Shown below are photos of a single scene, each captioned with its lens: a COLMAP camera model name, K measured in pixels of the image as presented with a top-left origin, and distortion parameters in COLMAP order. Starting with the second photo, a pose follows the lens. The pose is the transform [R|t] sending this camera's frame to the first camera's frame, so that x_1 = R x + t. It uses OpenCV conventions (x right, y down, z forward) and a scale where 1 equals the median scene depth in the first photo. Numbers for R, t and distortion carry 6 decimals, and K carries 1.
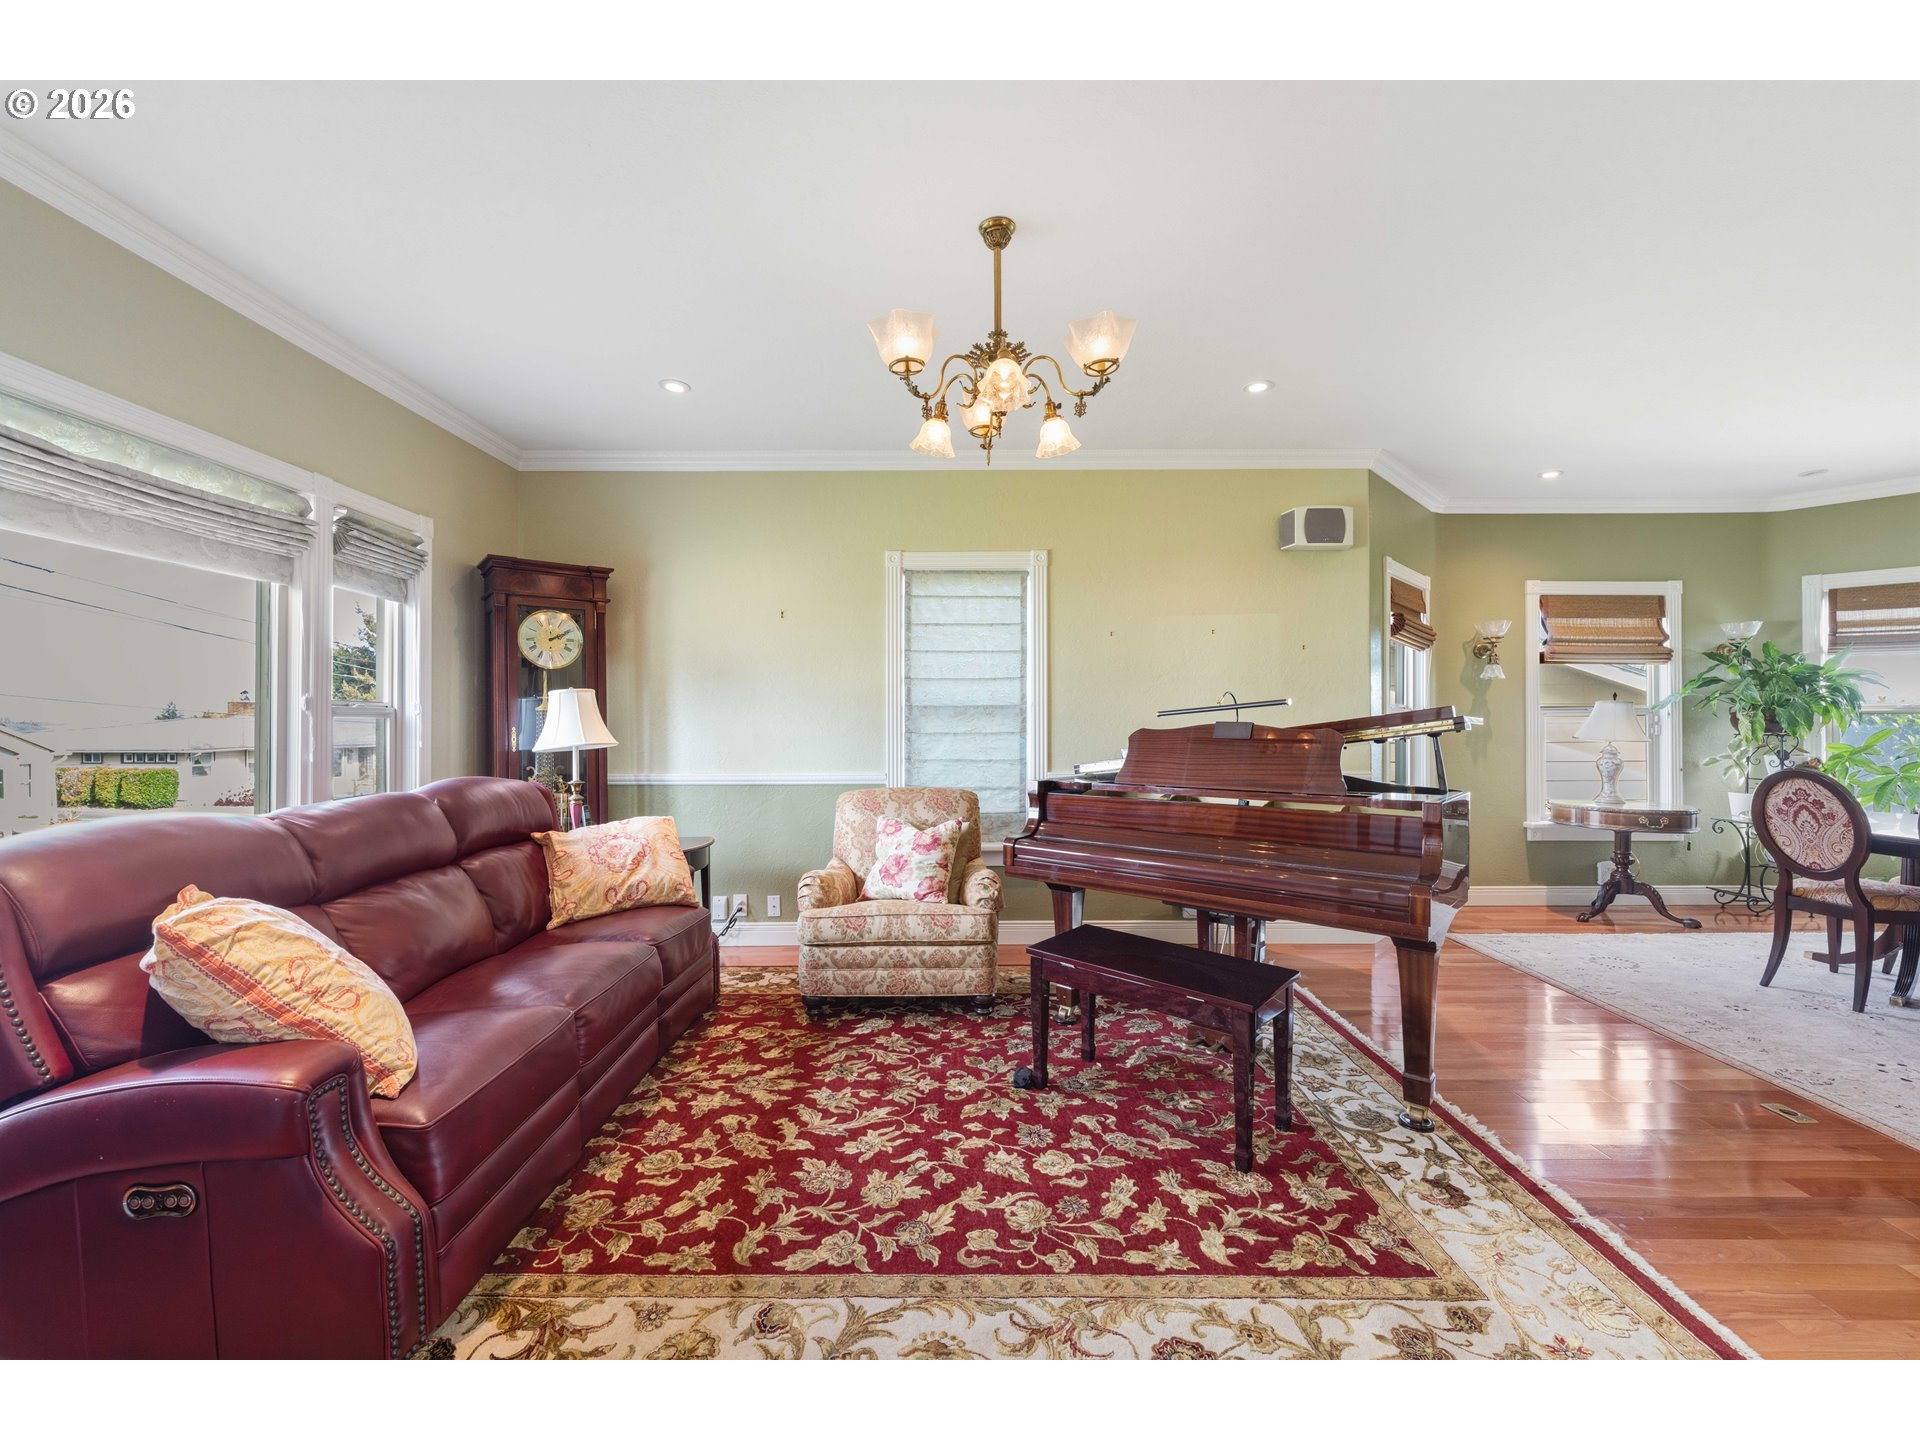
lens RADIAL K [[778.2, 0, 963.4], [0, 778.2, 725.4], [0, 0, 1]] dist [0.002957, -0.000640]
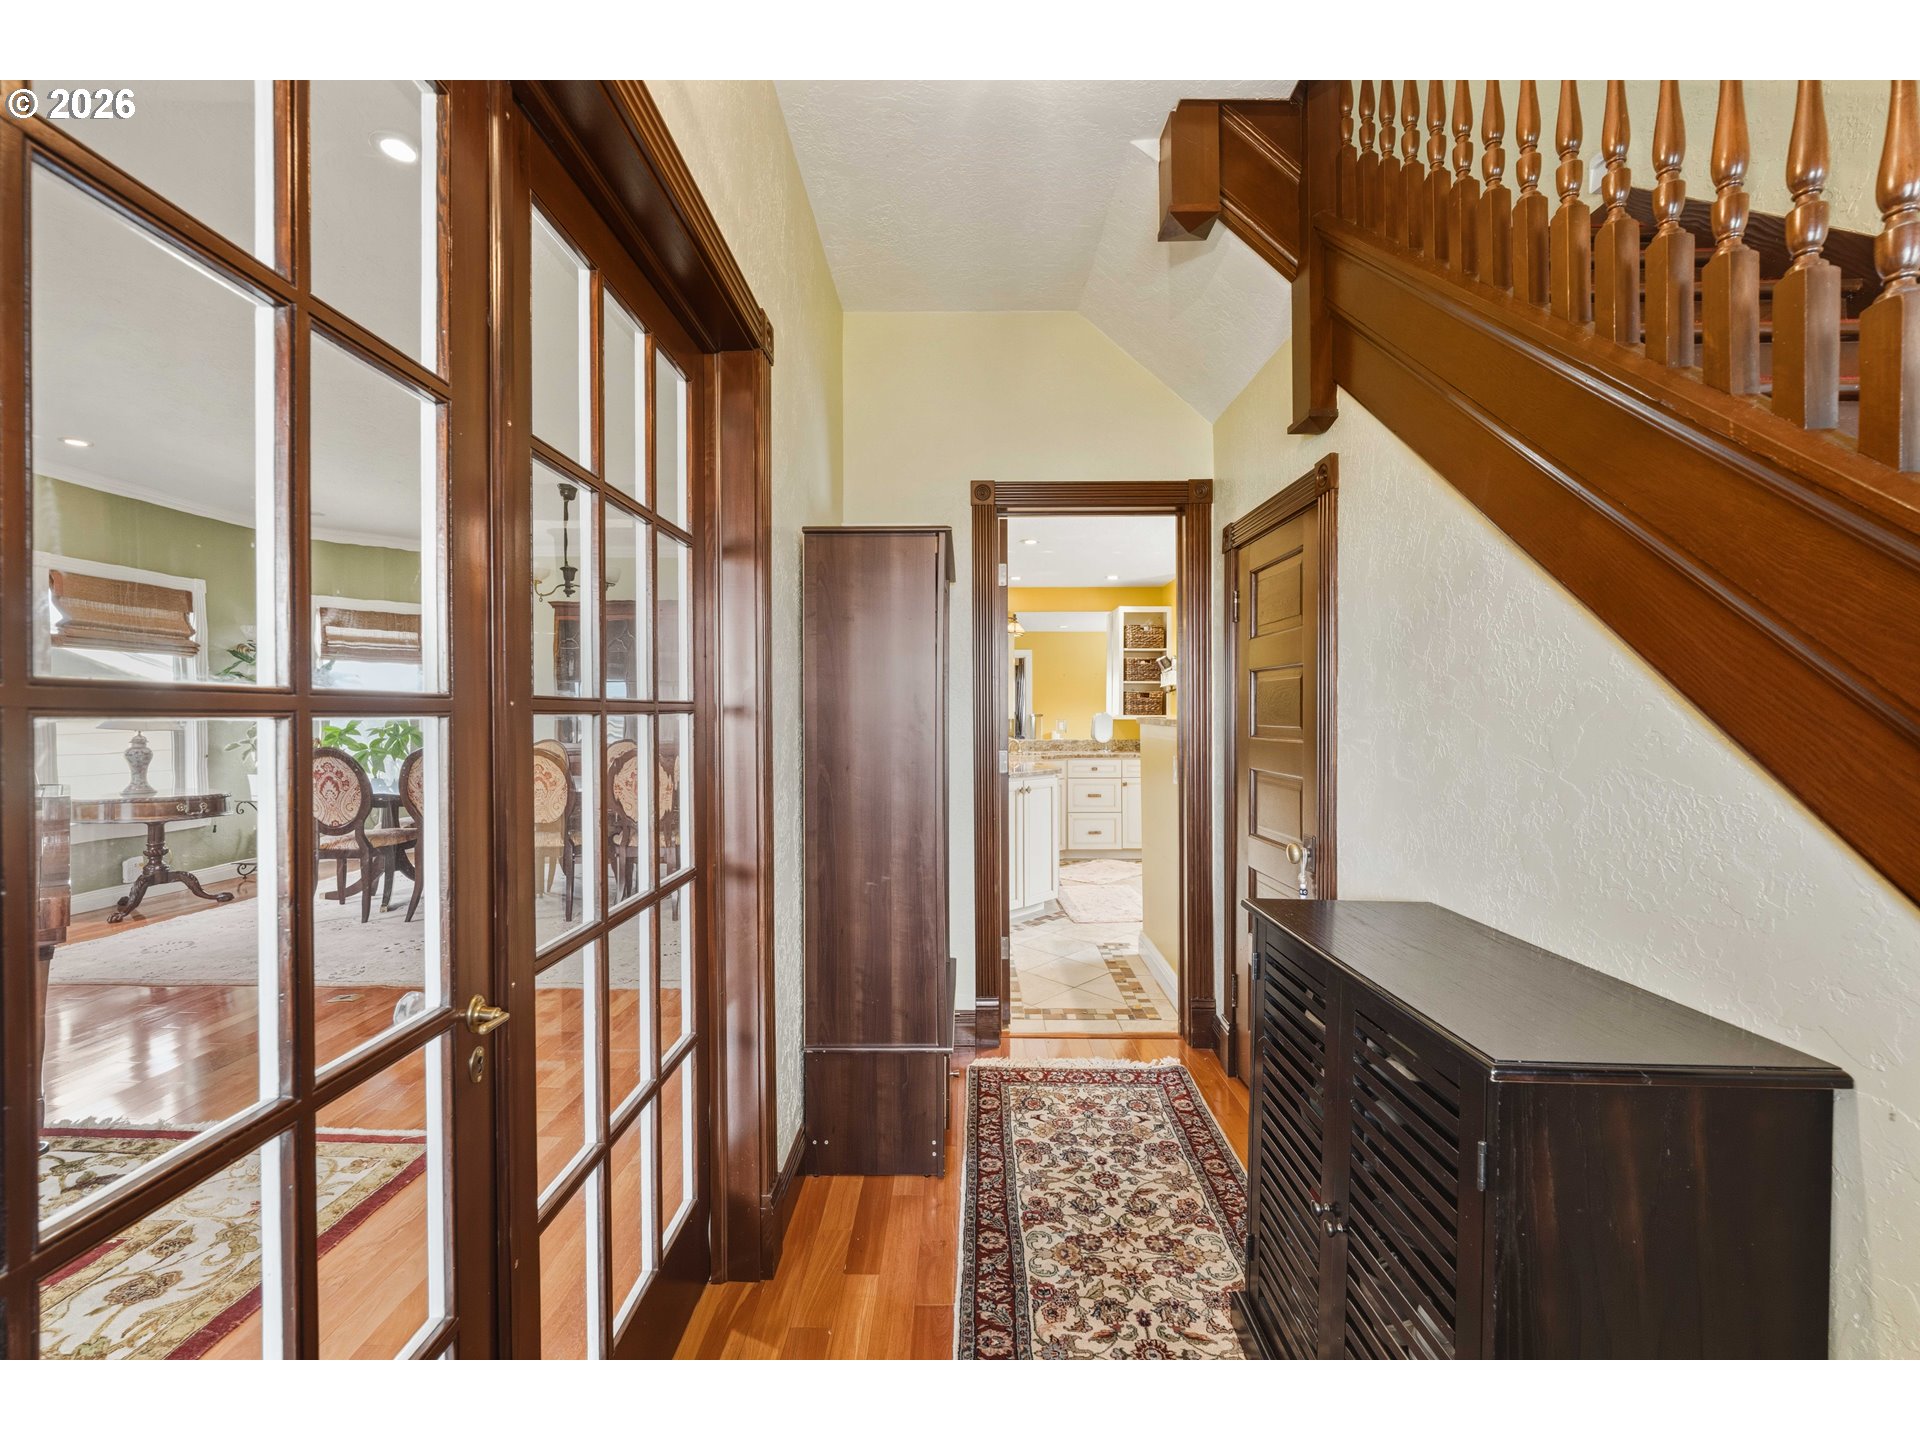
lens RADIAL K [[778.2, 0, 966.8], [0, 778.2, 715.1], [0, 0, 1]] dist [0.002957, -0.000640]
pose [[0.007255, -0.000652, 0.999973, -0.211011], [0.005591, 0.999984, 0.000611, 0.005093], [-0.999958, 0.005586, 0.007259, -0.066659]]
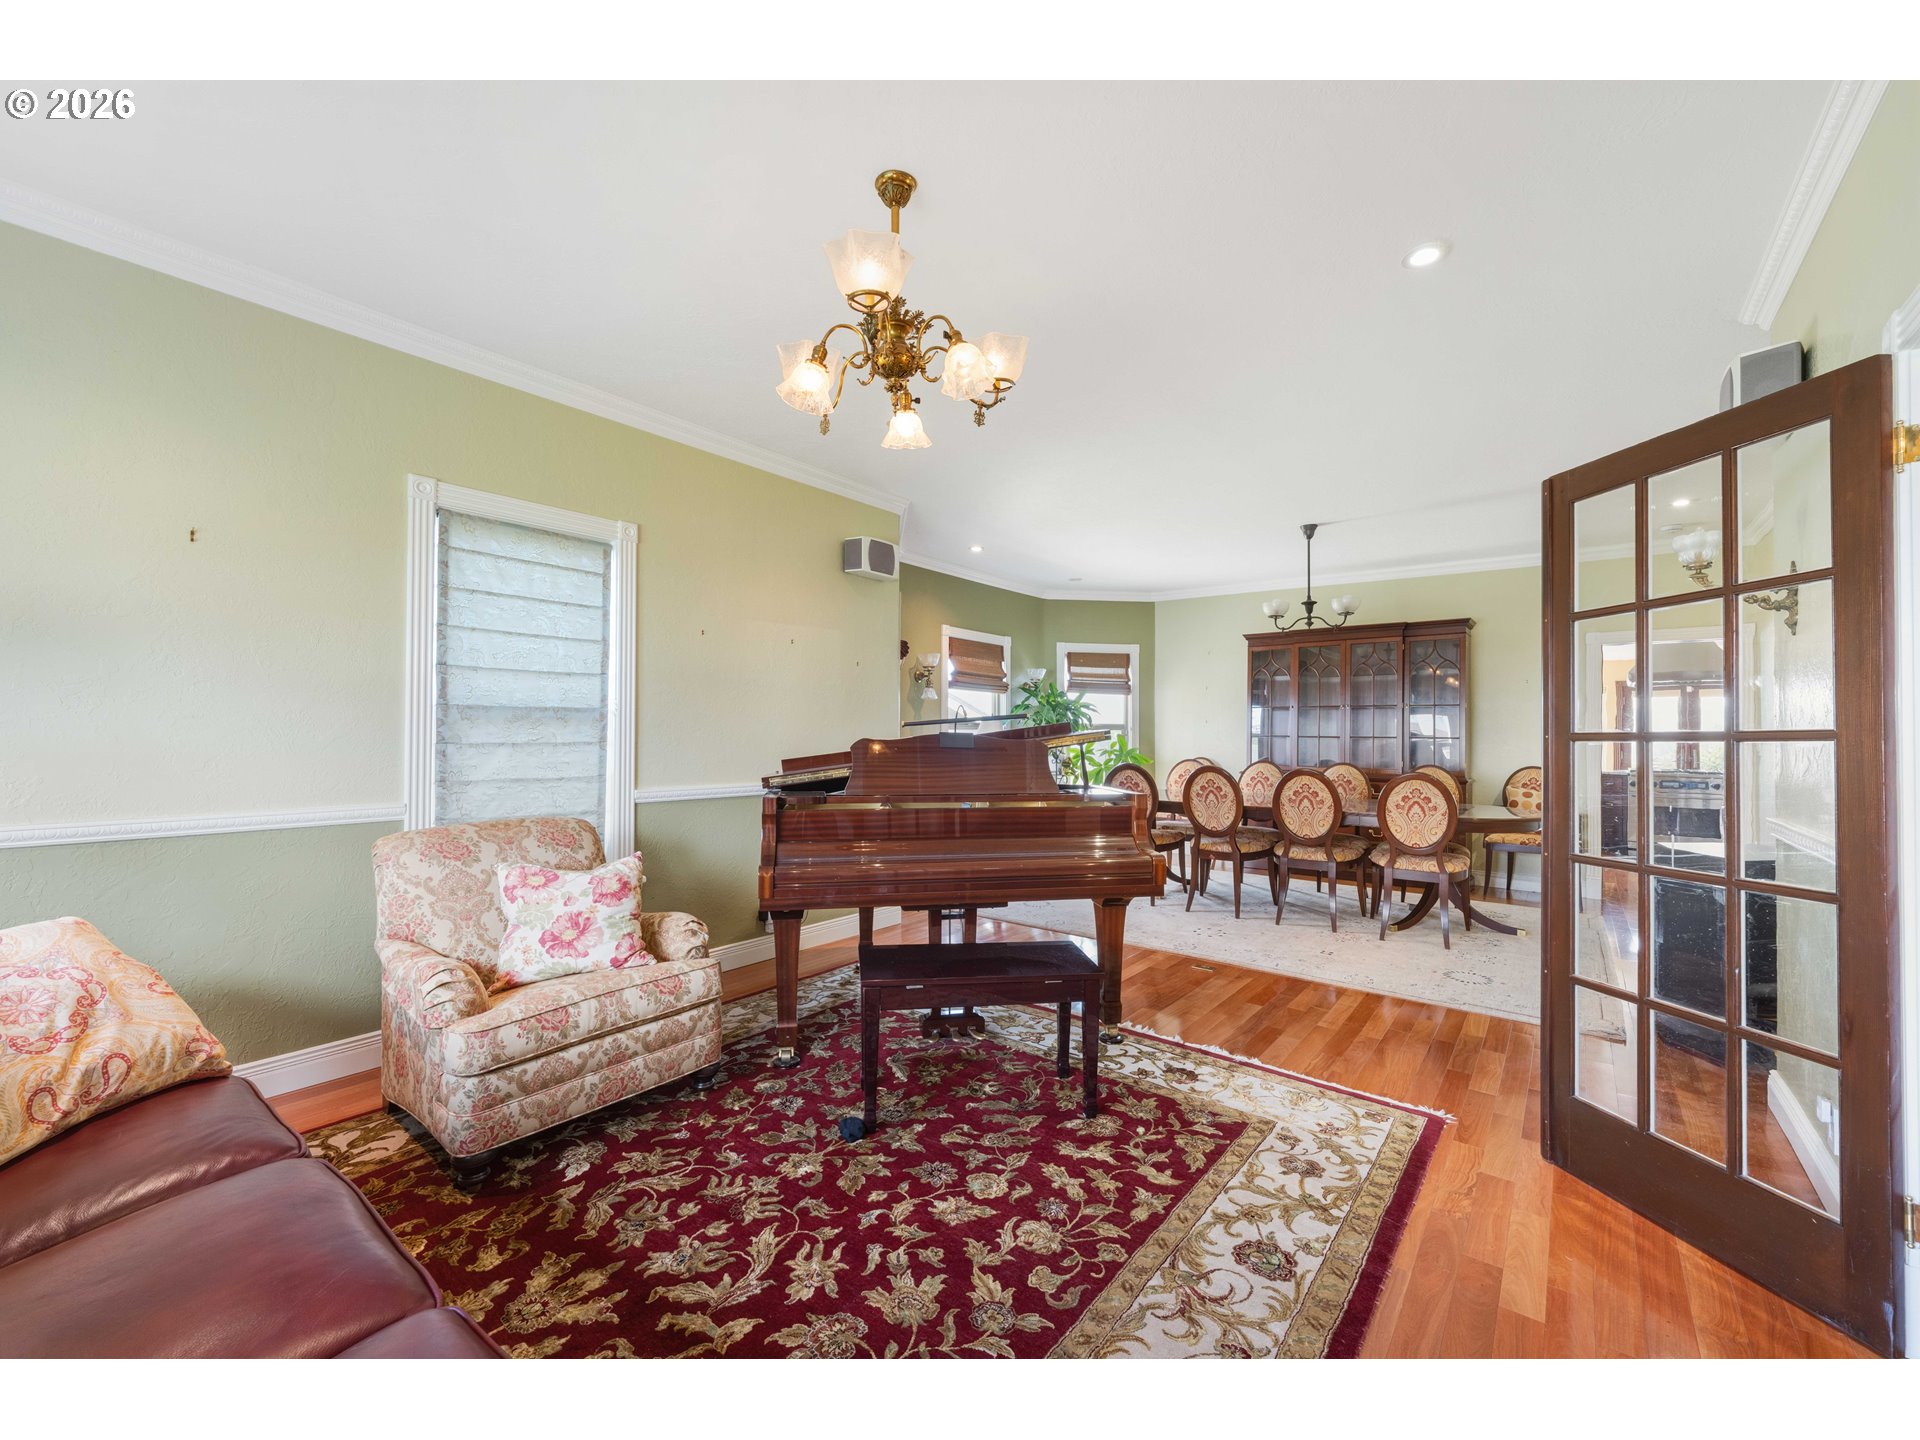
lens RADIAL K [[778.2, 0, 964.8], [0, 778.2, 729.6], [0, 0, 1]] dist [0.002957, -0.000640]
pose [[0.618223, 0.010674, 0.785930, -0.414936], [-0.006007, 0.999943, -0.008855, 0.000660], [-0.785980, 0.000753, 0.618252, 0.258932]]
